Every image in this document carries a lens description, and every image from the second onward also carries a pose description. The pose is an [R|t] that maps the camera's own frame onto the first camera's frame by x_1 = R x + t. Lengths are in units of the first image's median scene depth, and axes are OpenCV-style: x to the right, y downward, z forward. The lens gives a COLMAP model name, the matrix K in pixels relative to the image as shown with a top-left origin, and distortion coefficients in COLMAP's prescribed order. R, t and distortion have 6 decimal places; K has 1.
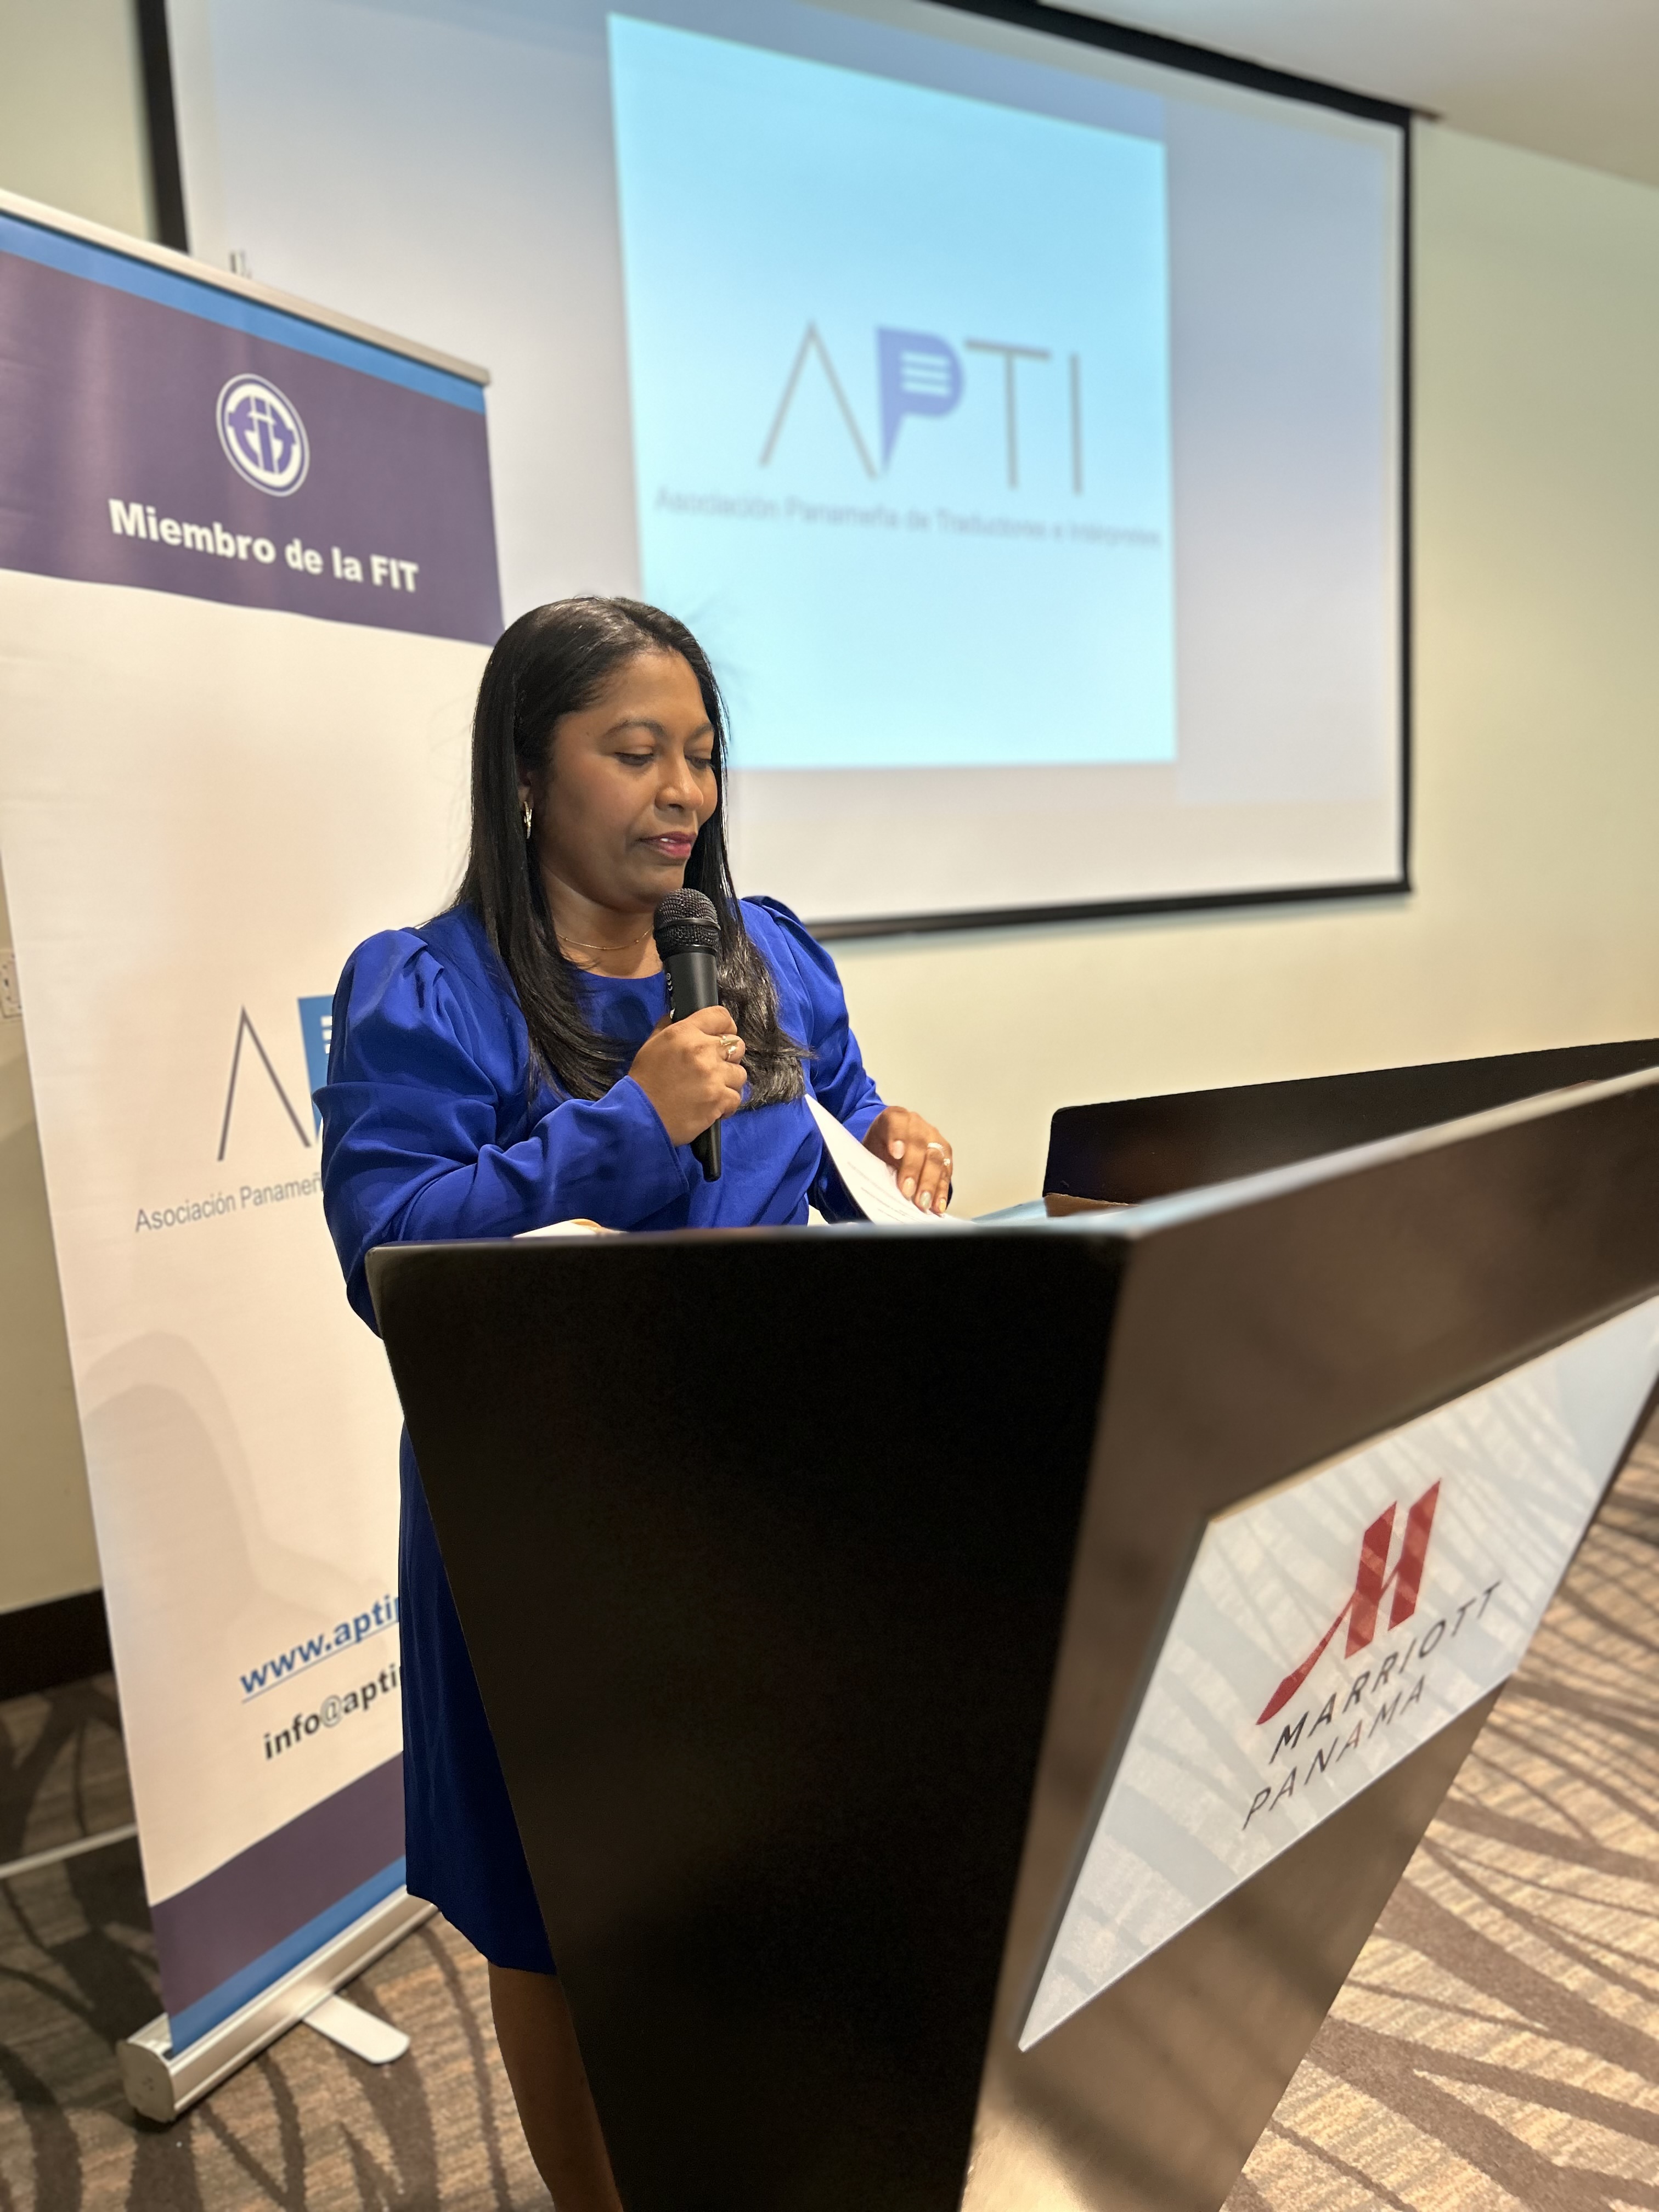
lens RADIAL K [[1672.2, 0, 822.2], [0, 1672.2, 1108.3], [0, 0, 1]] dist [0.062489, -0.077336]
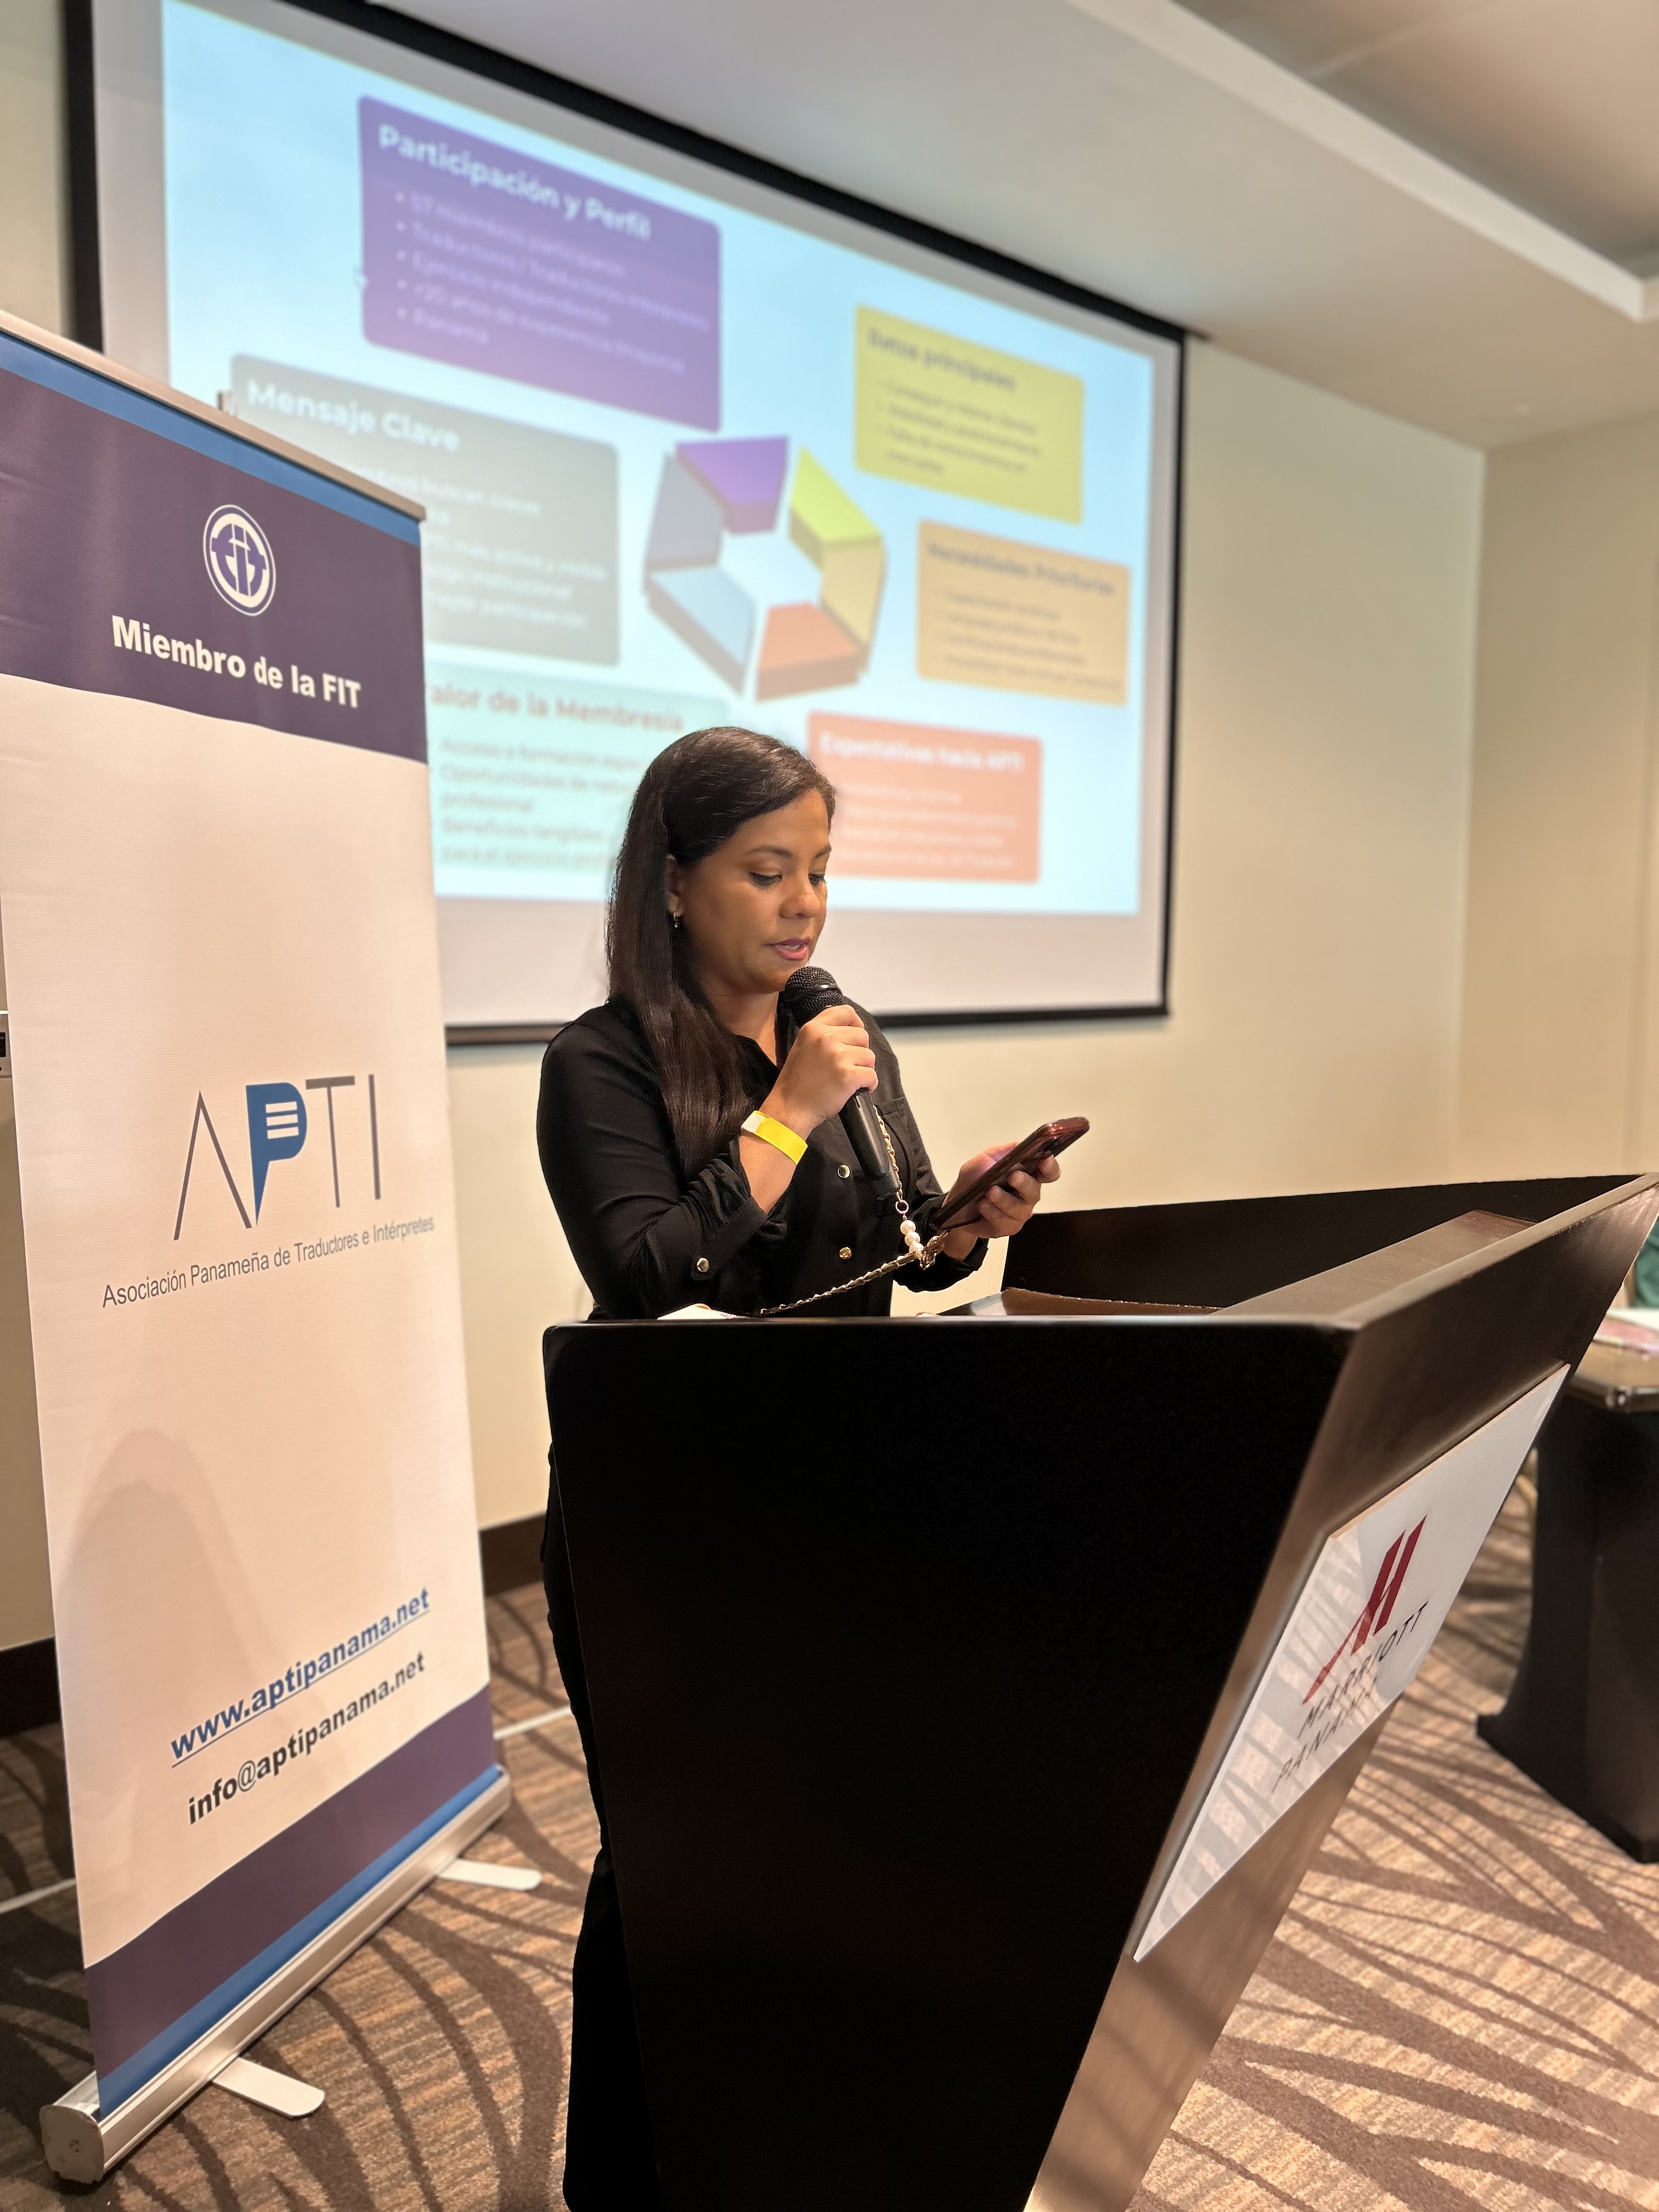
lens RADIAL K [[1673.1, 0, 818.8], [0, 1673.1, 1104.0], [0, 0, 1]] dist [0.061495, -0.075180]
pose [[0.984662, 0.038654, 0.170136, -0.142897], [-0.029929, 0.998116, -0.053552, -0.008625], [-0.171885, 0.047639, 0.983964, -0.101355]]
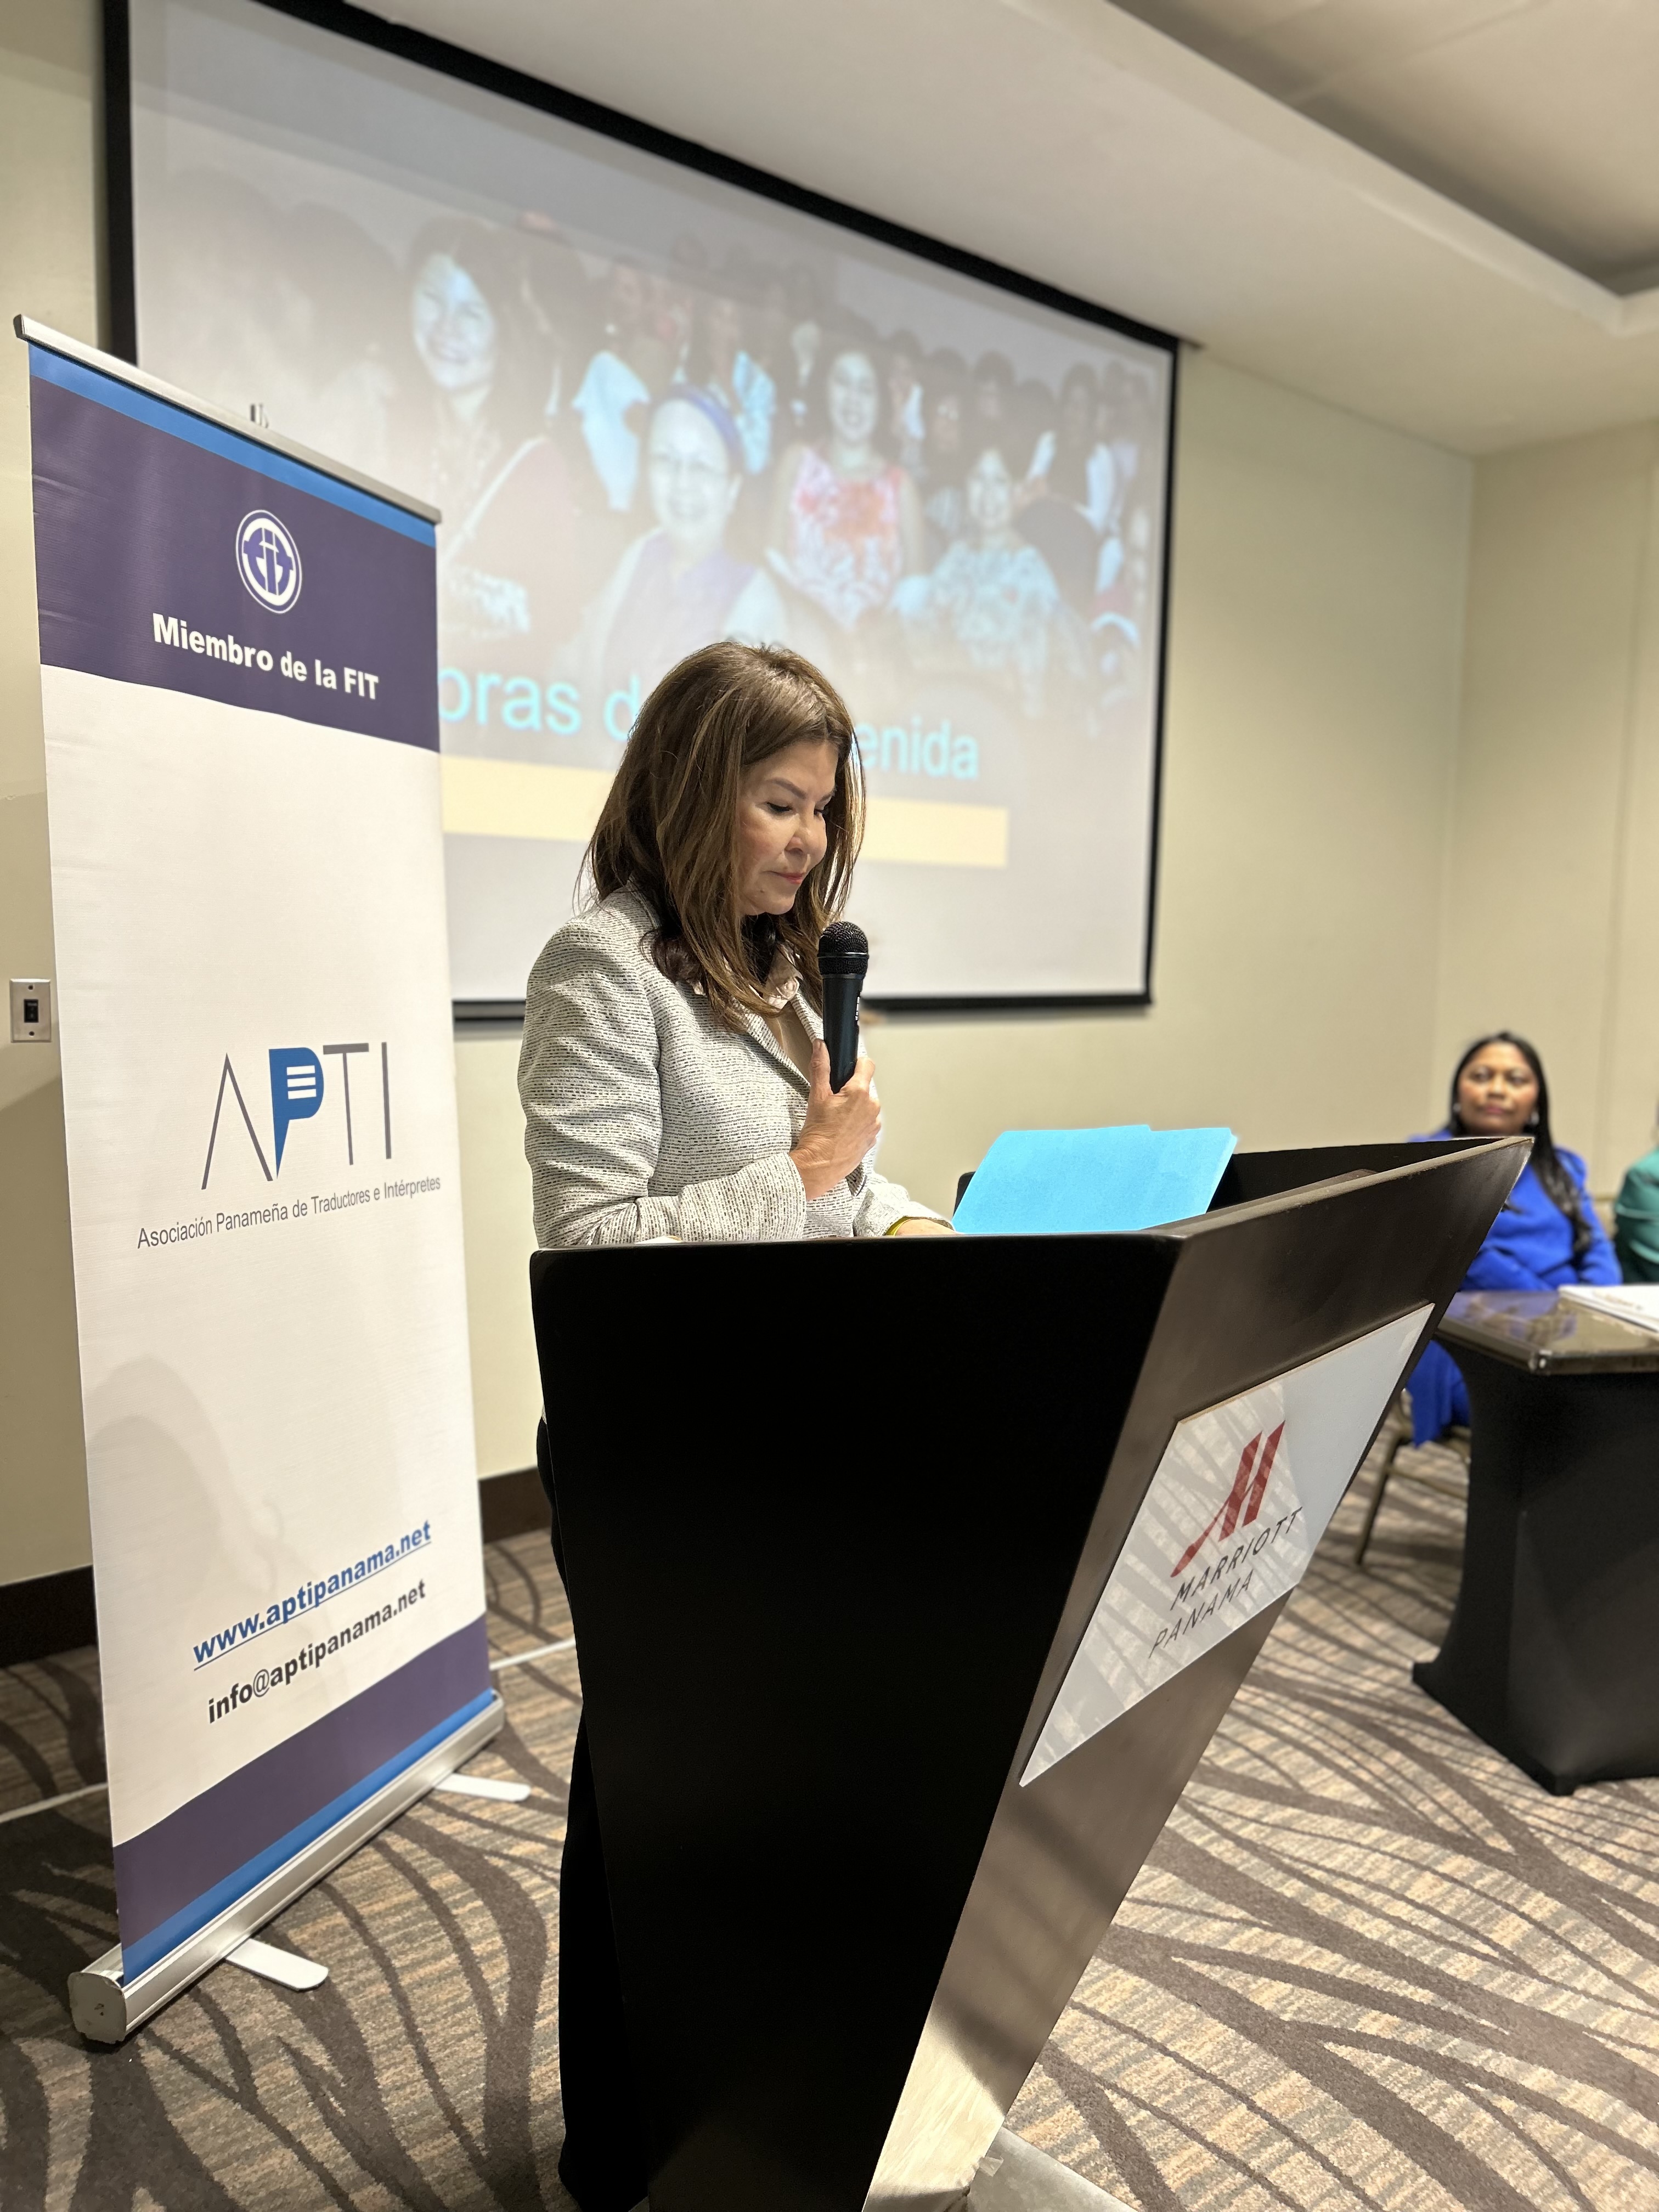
lens RADIAL K [[1679.1, 0, 829.5], [0, 1679.1, 1106.0], [0, 0, 1]] dist [0.047104, -0.054538]
pose [[0.983836, 0.053451, 0.170910, -0.135887], [-0.046371, 0.997903, -0.045159, 0.007358], [-0.172966, 0.036504, 0.984251, -0.195494]]
